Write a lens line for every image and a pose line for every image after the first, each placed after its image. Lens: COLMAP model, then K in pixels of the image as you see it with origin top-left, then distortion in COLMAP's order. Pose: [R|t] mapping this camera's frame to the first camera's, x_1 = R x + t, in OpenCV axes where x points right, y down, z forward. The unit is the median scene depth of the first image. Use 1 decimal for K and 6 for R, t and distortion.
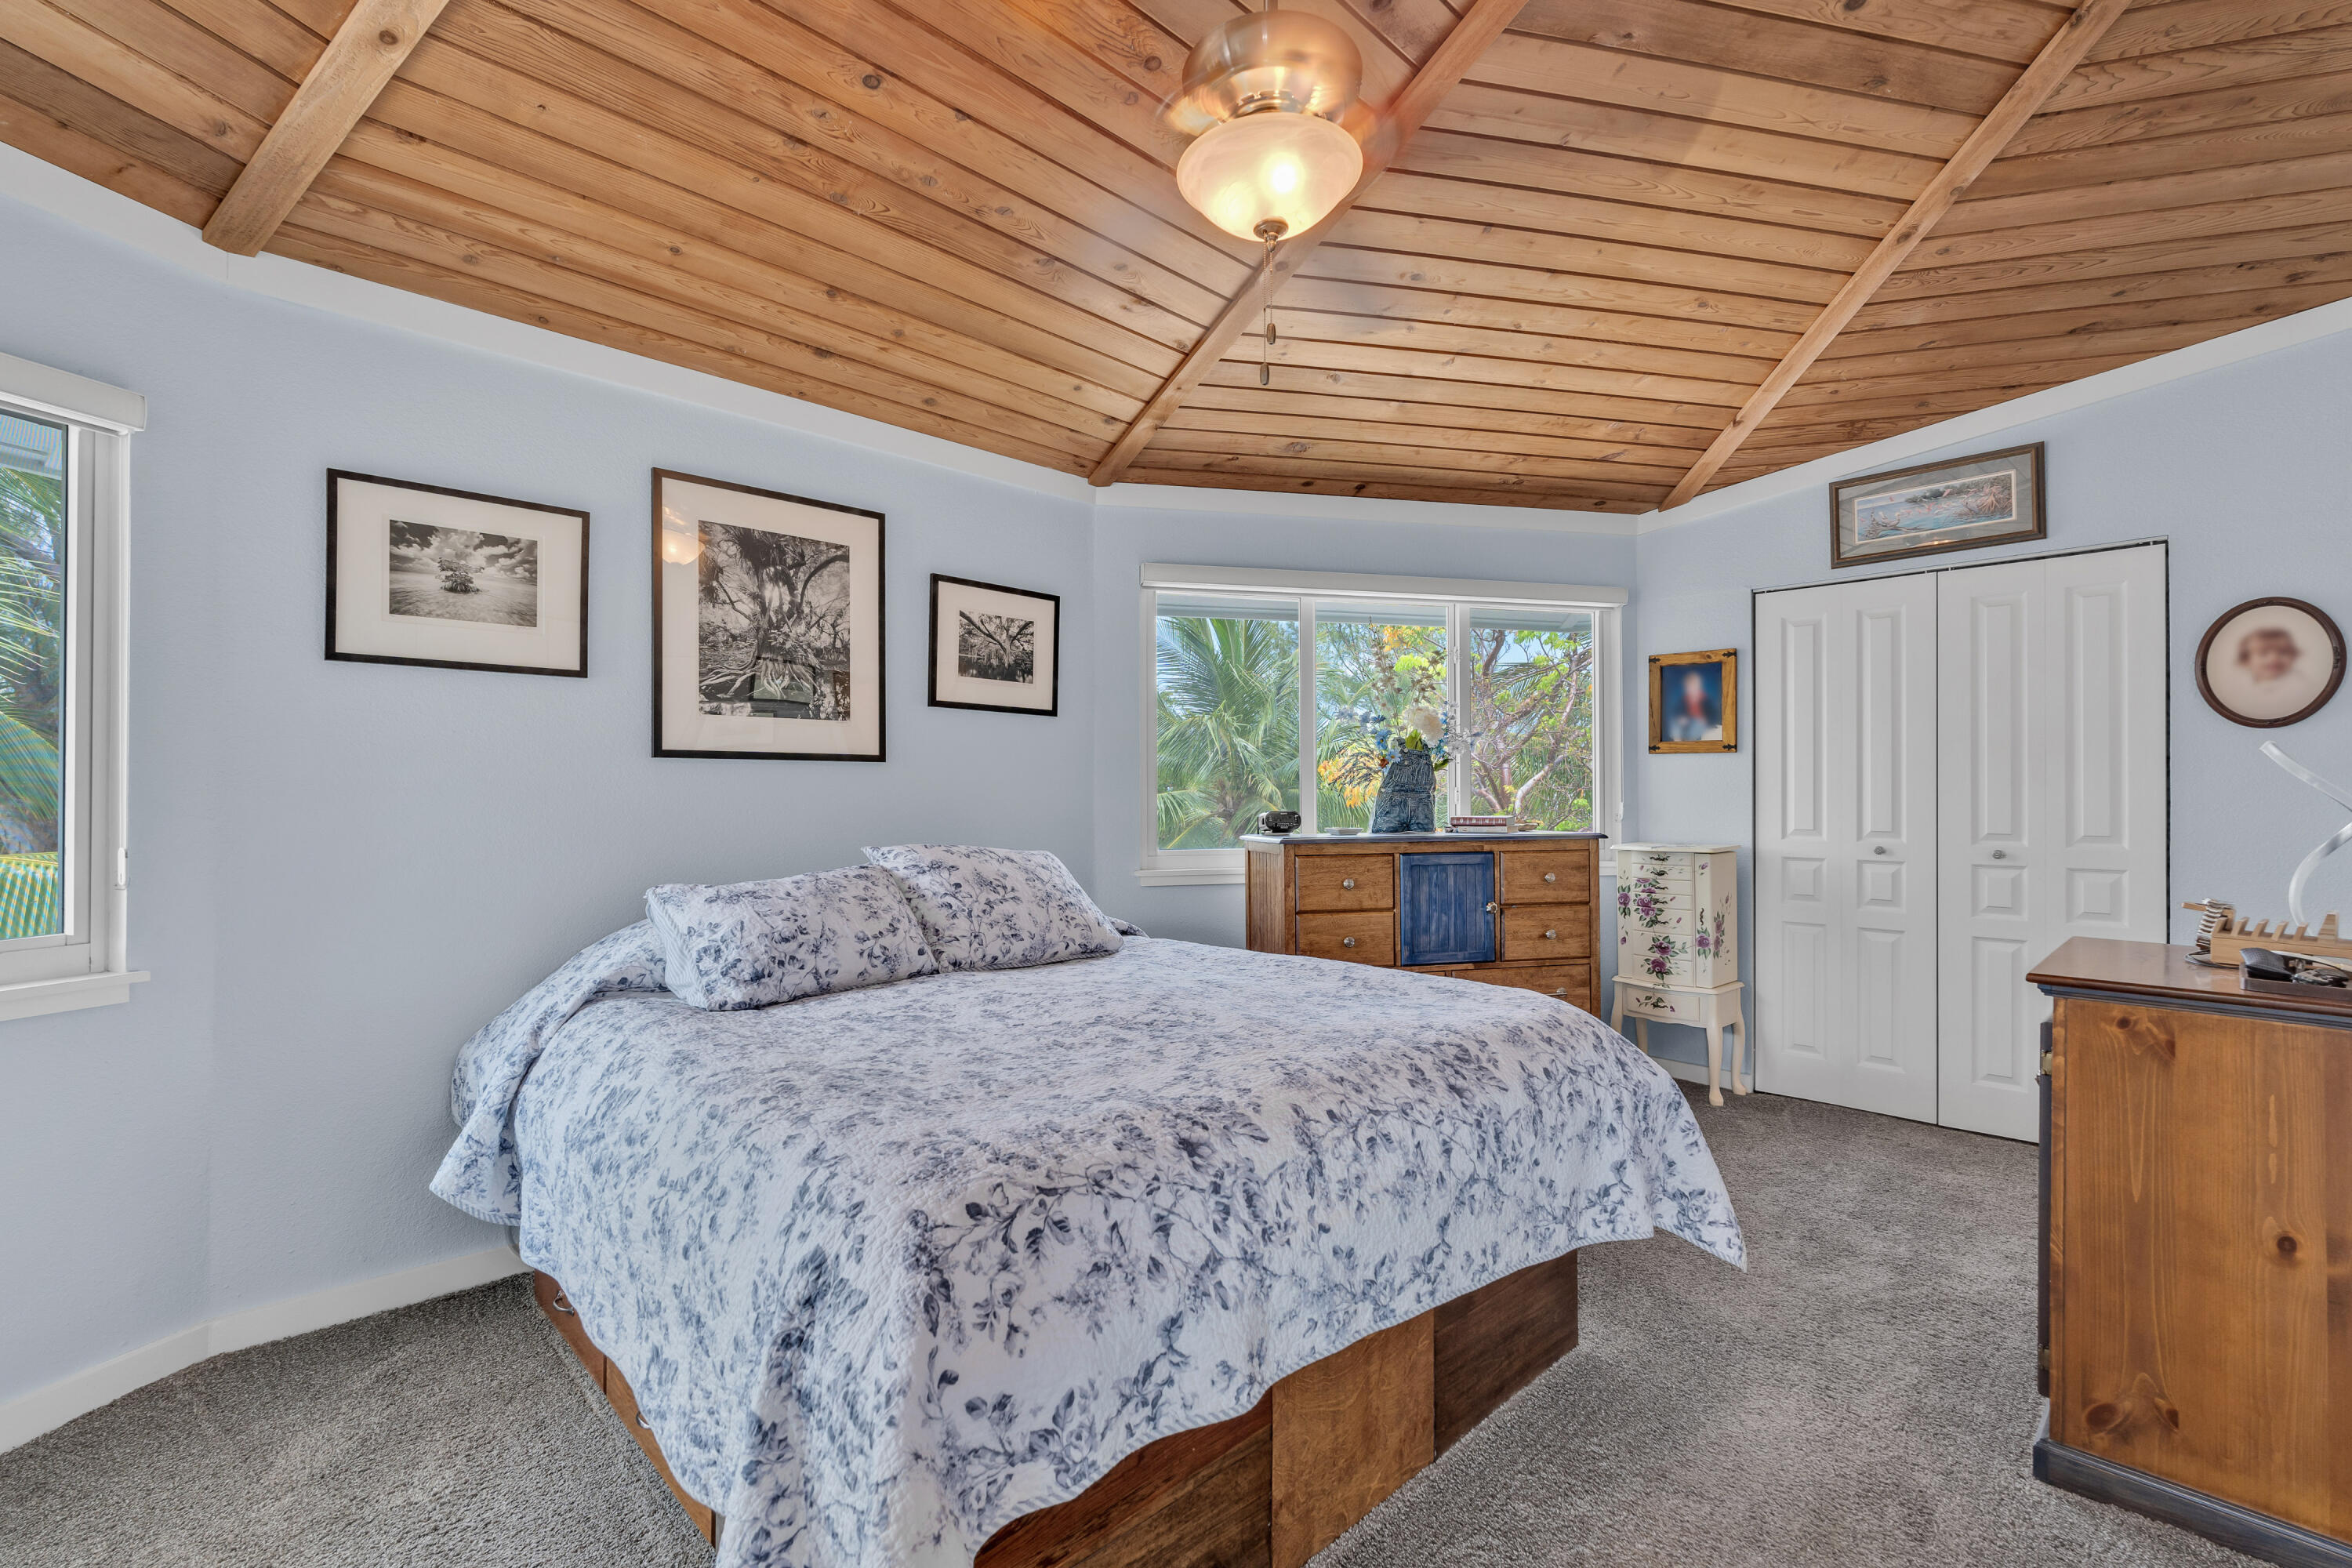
lens RADIAL K [[1044.7, 0, 1175.7], [0, 1044.7, 792.7], [0, 0, 1]] dist [-0.000387, -0.000439]
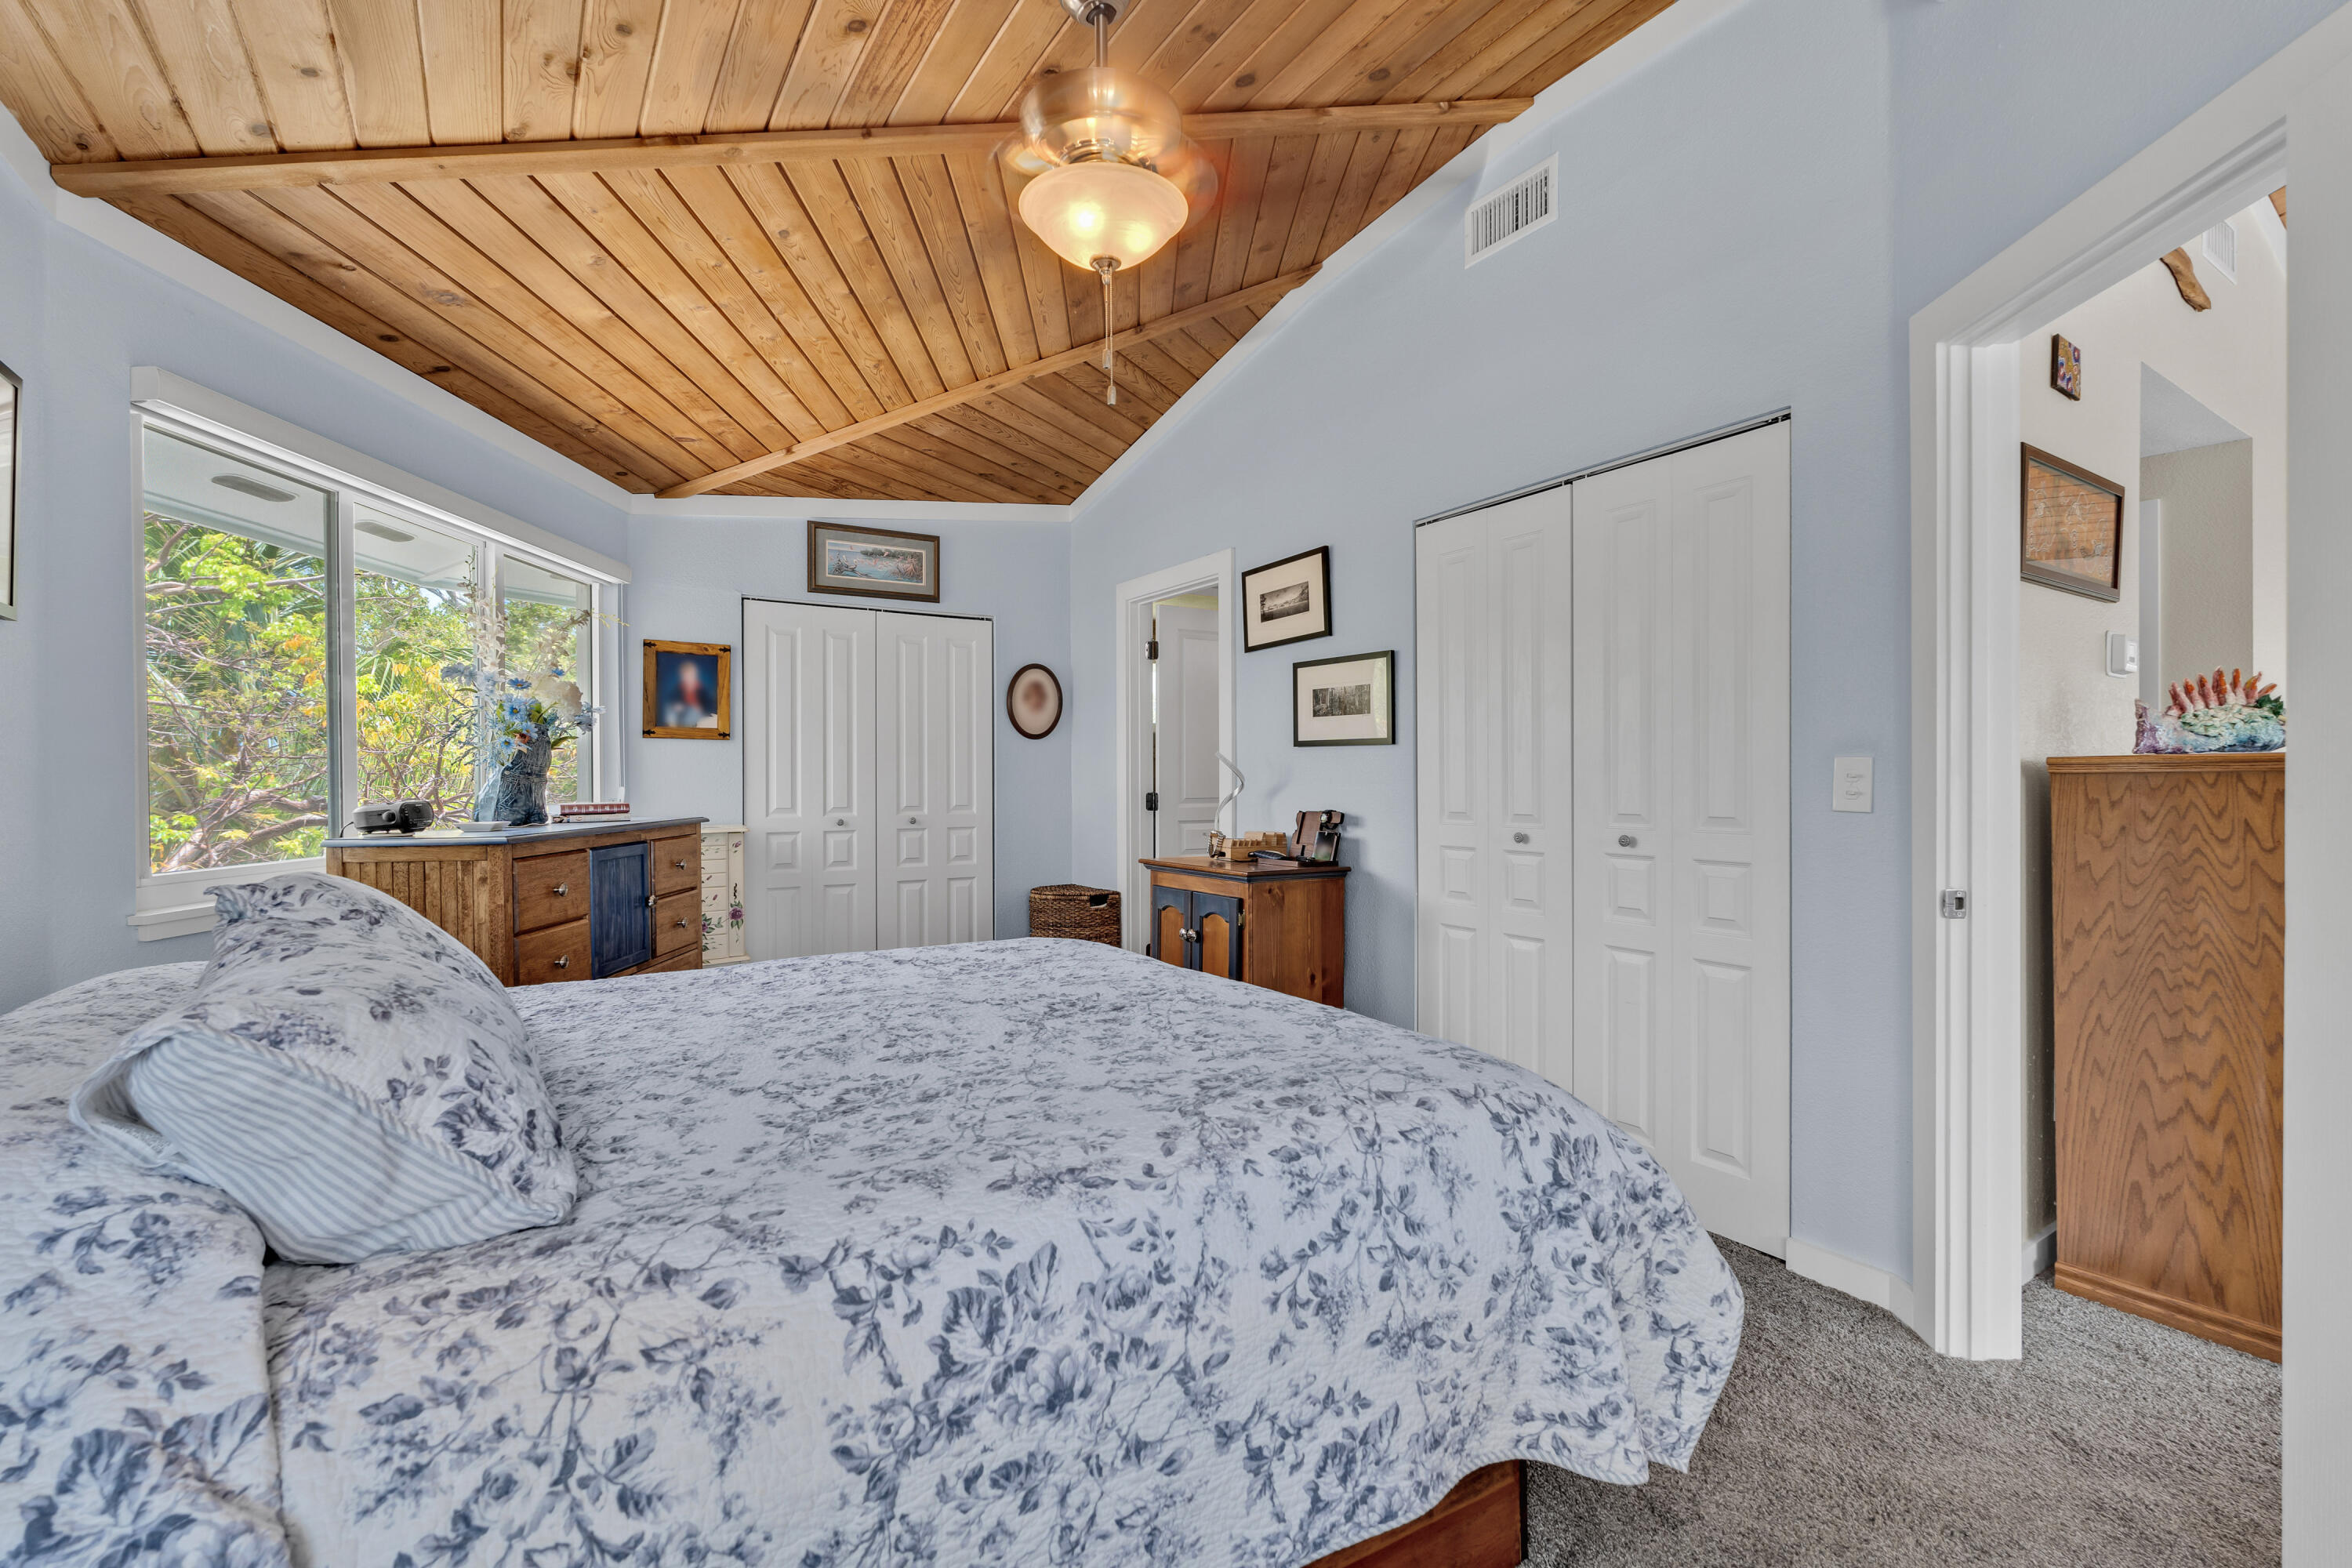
lens RADIAL K [[1044.7, 0, 1175.2], [0, 1044.7, 785.6], [0, 0, 1]] dist [-0.000387, -0.000439]
pose [[0.195424, -0.006687, 0.980696, -0.539570], [0.000932, 0.999978, 0.006633, 0.002798], [-0.980718, -0.000382, 0.195426, 0.391127]]
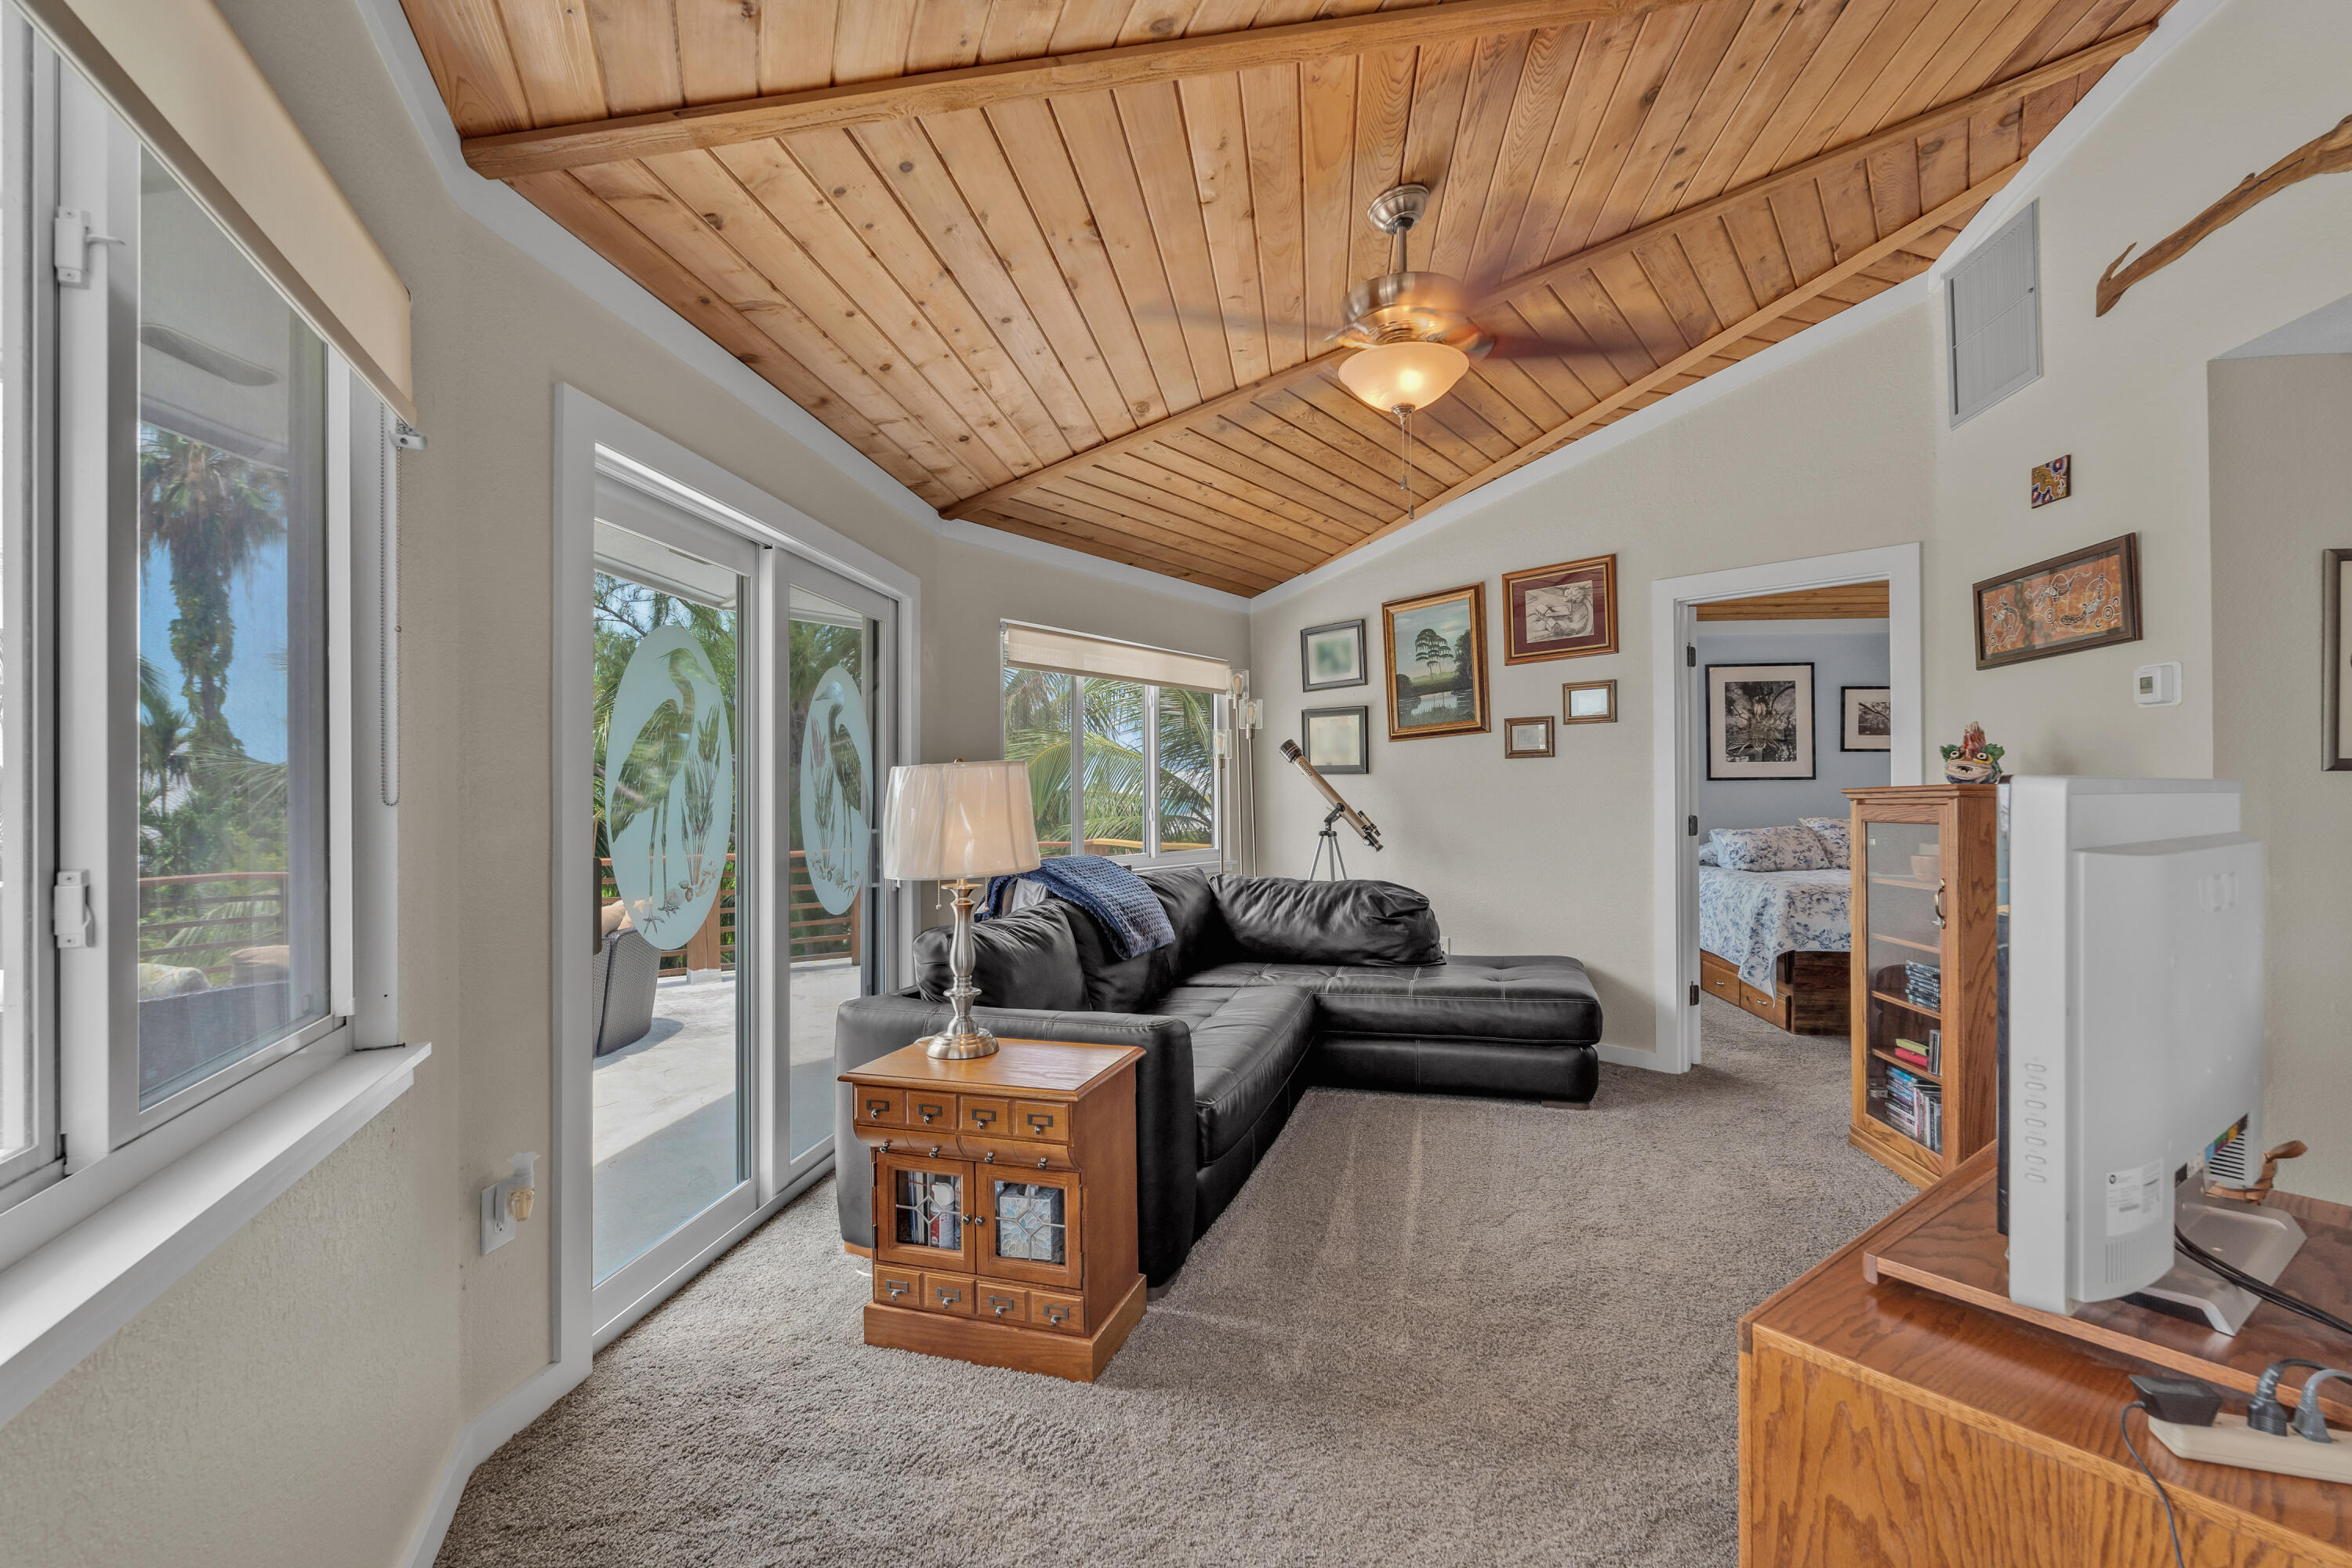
lens RADIAL K [[1044.7, 0, 1176.9], [0, 1044.7, 776.4], [0, 0, 1]] dist [-0.000387, -0.000439]
pose [[0.631785, -0.012686, -0.775040, 0.513016], [0.004838, 0.999911, -0.012423, -0.015432], [0.775128, 0.004099, 0.631790, -1.262344]]
